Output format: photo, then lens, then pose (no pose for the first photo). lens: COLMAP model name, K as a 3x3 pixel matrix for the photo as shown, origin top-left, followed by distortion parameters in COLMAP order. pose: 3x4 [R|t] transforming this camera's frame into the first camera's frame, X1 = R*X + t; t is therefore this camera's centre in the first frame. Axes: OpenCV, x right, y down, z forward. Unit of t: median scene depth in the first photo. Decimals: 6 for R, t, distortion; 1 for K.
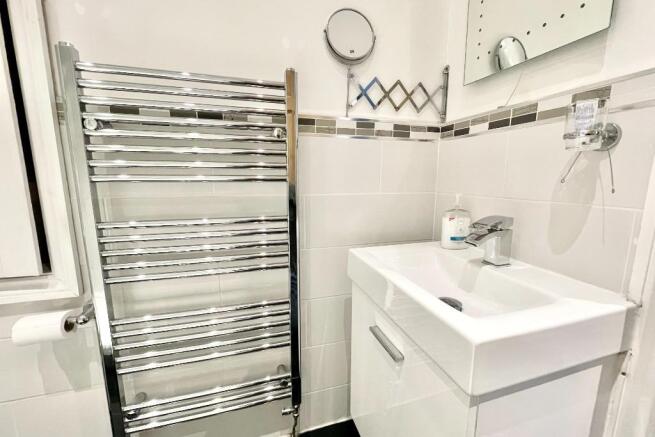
lens RADIAL K [[264.5, 0, 327.4], [0, 264.5, 221.6], [0, 0, 1]] dist [-0.000996, 0.000048]
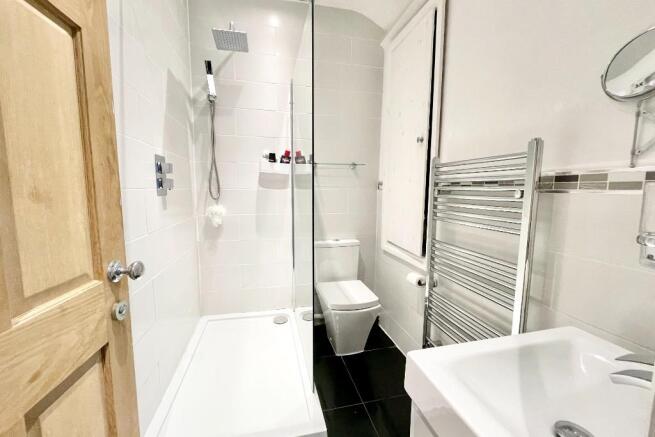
lens RADIAL K [[264.5, 0, 327.6], [0, 264.5, 217.5], [0, 0, 1]] dist [-0.000996, 0.000048]
pose [[-0.059316, 0.106546, -0.992537, 1.016294], [-0.168643, 0.978926, 0.115163, -0.222612], [0.983891, 0.174216, -0.040098, 0.230968]]
